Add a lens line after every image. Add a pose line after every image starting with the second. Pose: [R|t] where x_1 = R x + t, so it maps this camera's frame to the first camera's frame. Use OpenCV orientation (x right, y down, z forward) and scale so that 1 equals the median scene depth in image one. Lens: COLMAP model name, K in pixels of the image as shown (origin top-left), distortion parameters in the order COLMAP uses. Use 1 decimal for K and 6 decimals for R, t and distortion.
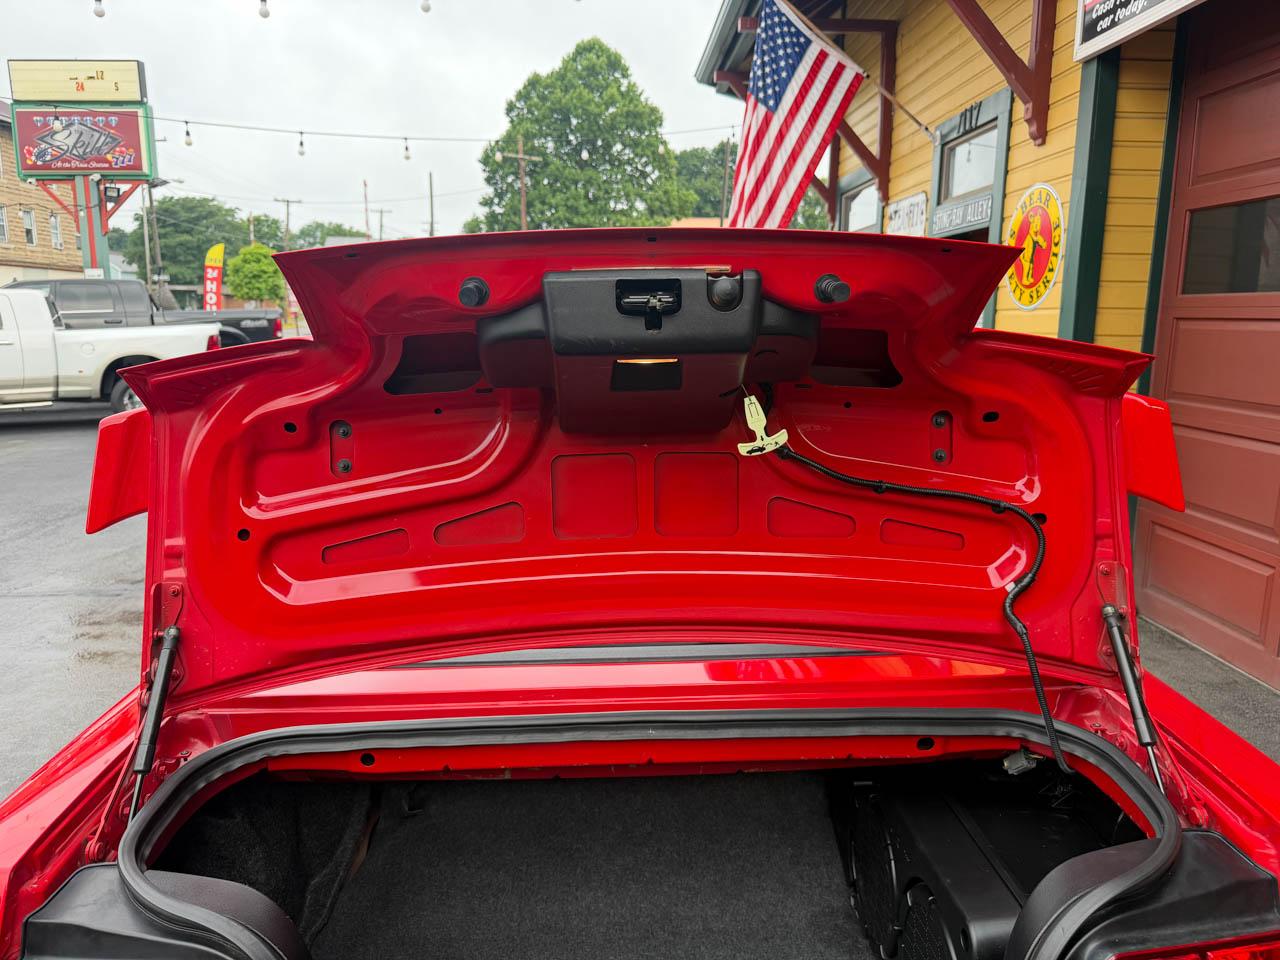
lens RADIAL K [[820.2, 0, 638.1], [0, 820.2, 438.0], [0, 0, 1]] dist [0.001111, -0.005698]
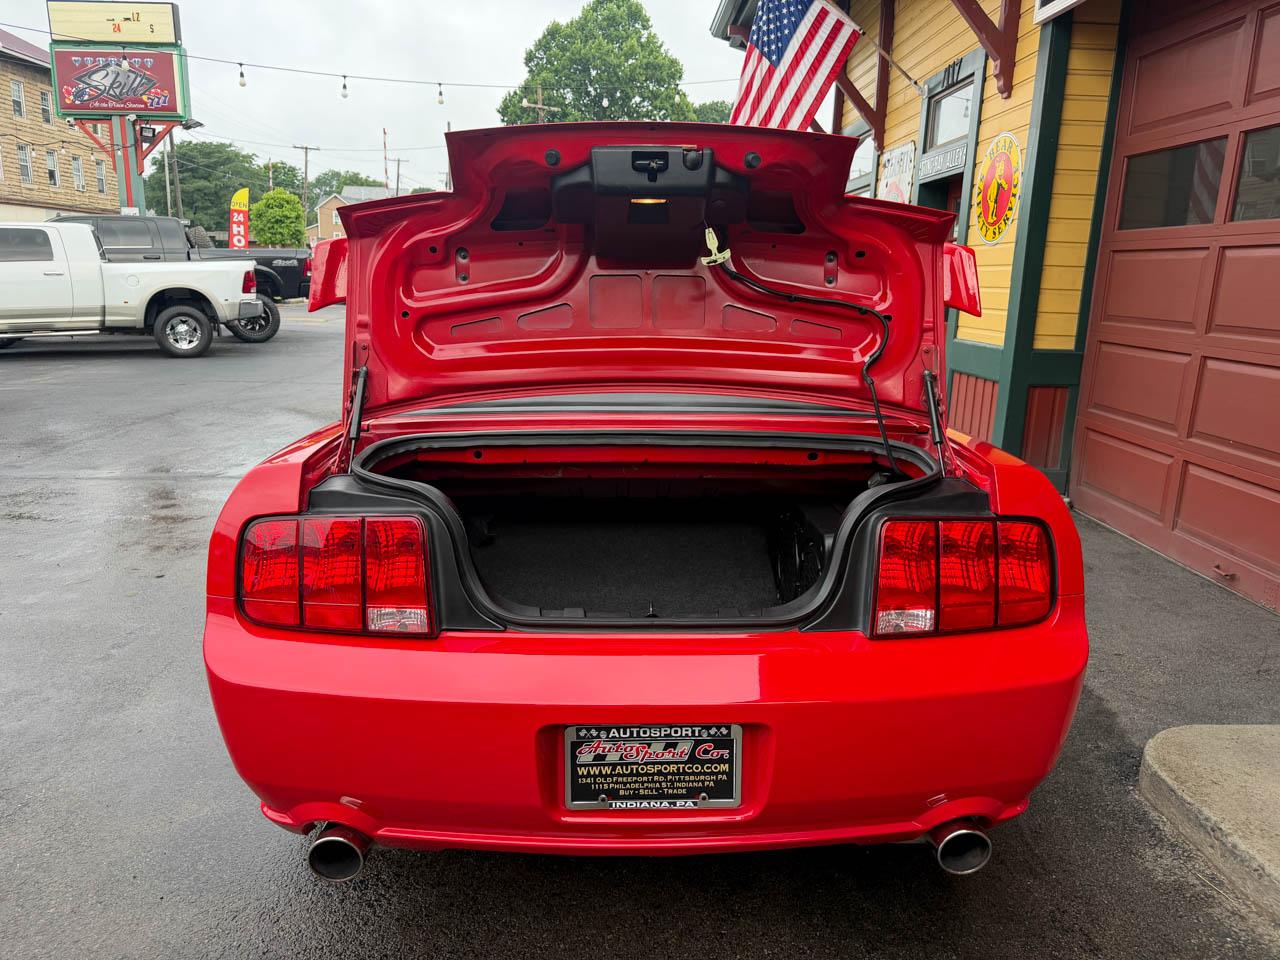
lens RADIAL K [[944.0, 0, 642.5], [0, 944.0, 490.7], [0, 0, 1]] dist [0.006895, -0.007331]
pose [[0.999683, 0.022995, -0.010236, 0.006918], [-0.022521, 0.998767, 0.044238, 0.092942], [0.011241, -0.043993, 0.998969, -0.225778]]
